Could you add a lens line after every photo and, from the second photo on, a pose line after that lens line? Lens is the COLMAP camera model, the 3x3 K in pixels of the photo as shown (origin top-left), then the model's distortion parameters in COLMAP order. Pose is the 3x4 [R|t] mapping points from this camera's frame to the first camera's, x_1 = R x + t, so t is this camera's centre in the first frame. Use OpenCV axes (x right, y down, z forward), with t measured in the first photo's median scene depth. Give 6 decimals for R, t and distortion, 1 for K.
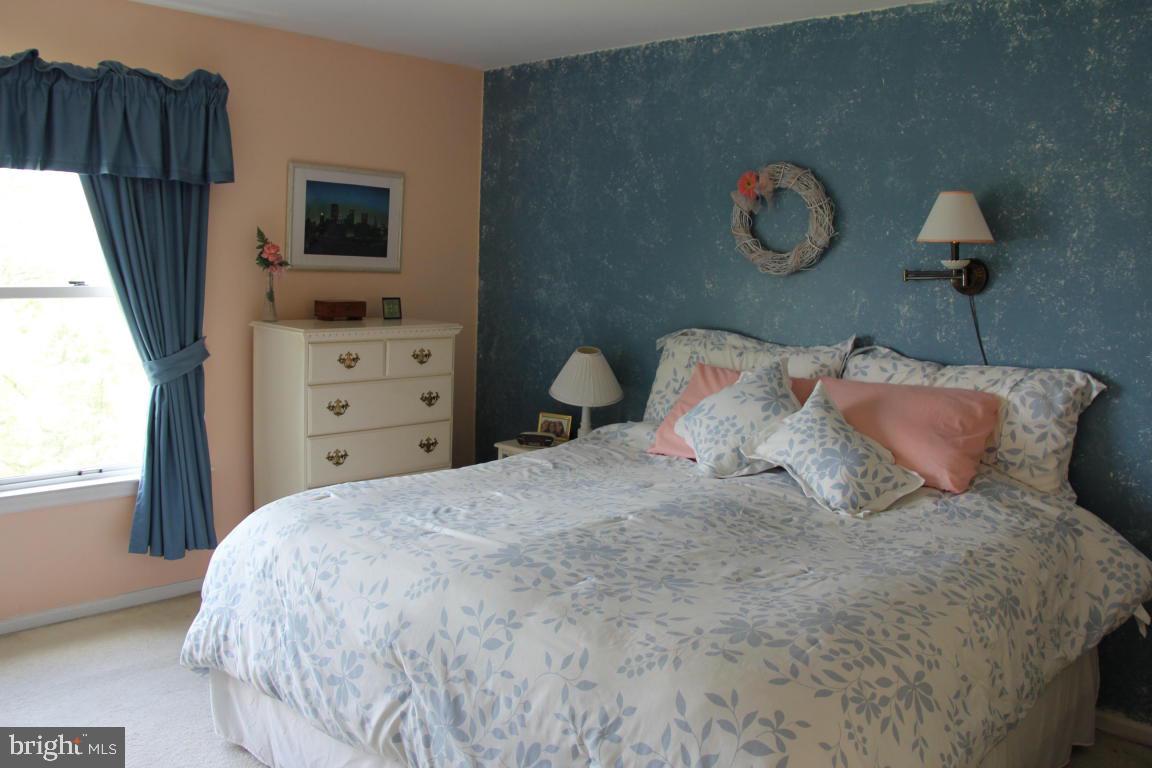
lens RADIAL K [[963.2, 0, 574.3], [0, 963.2, 389.0], [0, 0, 1]] dist [-0.175738, 0.130697]
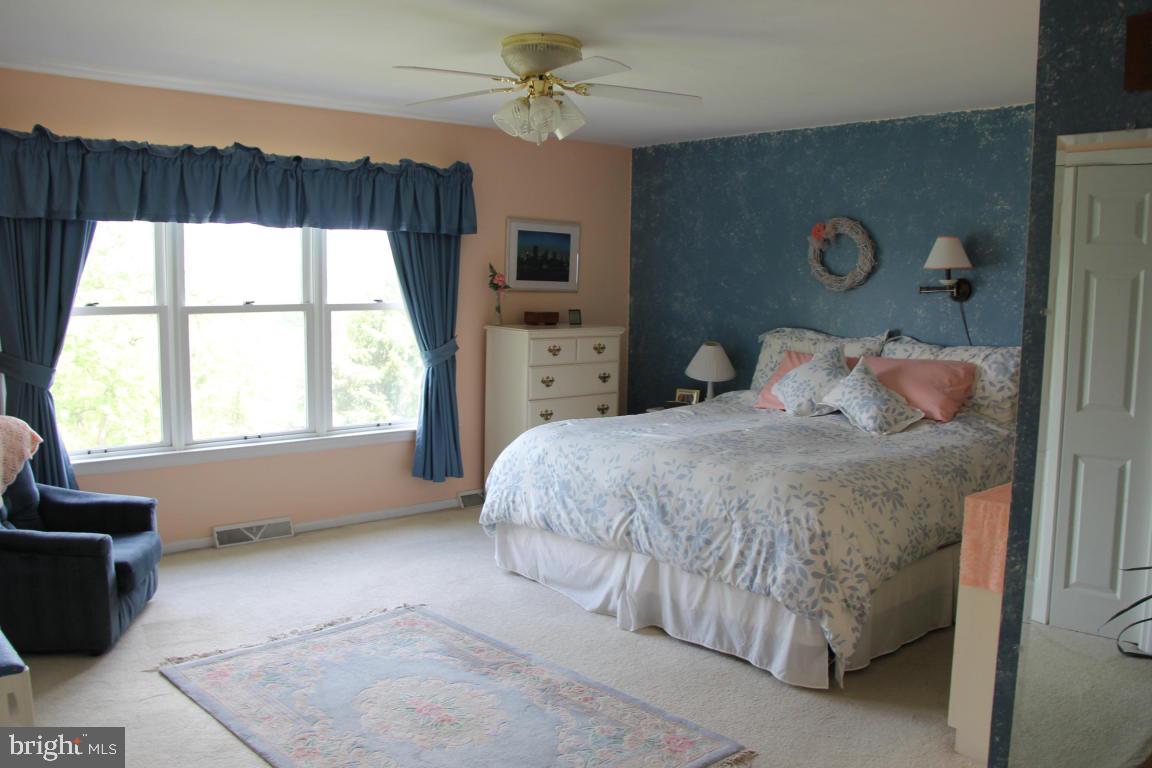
lens RADIAL K [[963.2, 0, 574.3], [0, 963.2, 389.0], [0, 0, 1]] dist [-0.175738, 0.130697]
pose [[0.995133, -0.006514, -0.098327, -0.063990], [0.004656, 0.999807, -0.019109, 0.070049], [0.098432, 0.018558, 0.994971, -0.598631]]
